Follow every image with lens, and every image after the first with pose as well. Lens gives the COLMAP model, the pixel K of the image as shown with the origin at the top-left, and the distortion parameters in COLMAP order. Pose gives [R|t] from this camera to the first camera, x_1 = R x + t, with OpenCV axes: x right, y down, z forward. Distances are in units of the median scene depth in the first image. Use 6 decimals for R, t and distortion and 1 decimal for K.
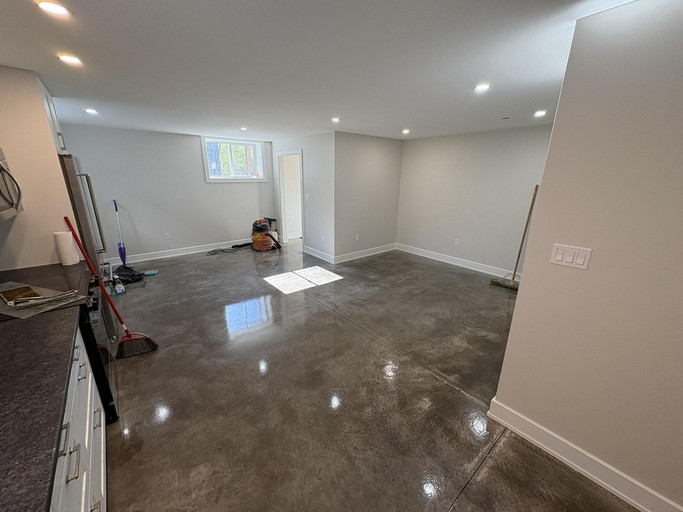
lens RADIAL K [[273.7, 0, 342.6], [0, 273.7, 261.5], [0, 0, 1]] dist [-0.002081, 0.001175]
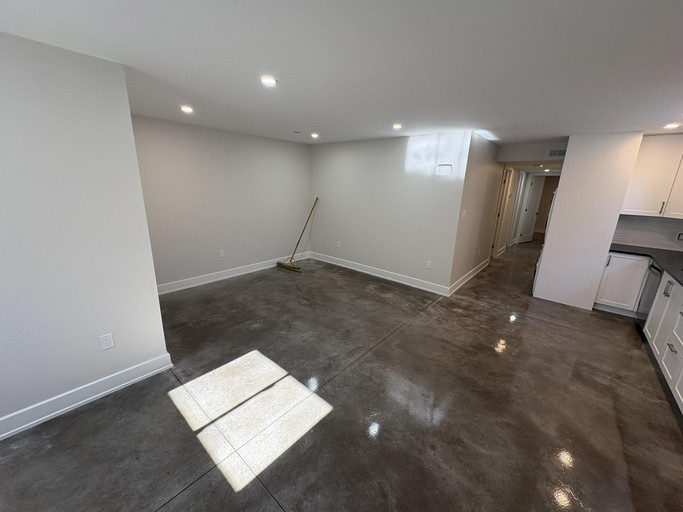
lens RADIAL K [[273.7, 0, 343.9], [0, 273.7, 251.5], [0, 0, 1]] dist [-0.002081, 0.001175]
pose [[-0.177193, -0.256033, 0.950289, -0.609045], [0.264861, 0.917540, 0.296596, -0.295209], [-0.947867, 0.304250, -0.094769, 0.906240]]
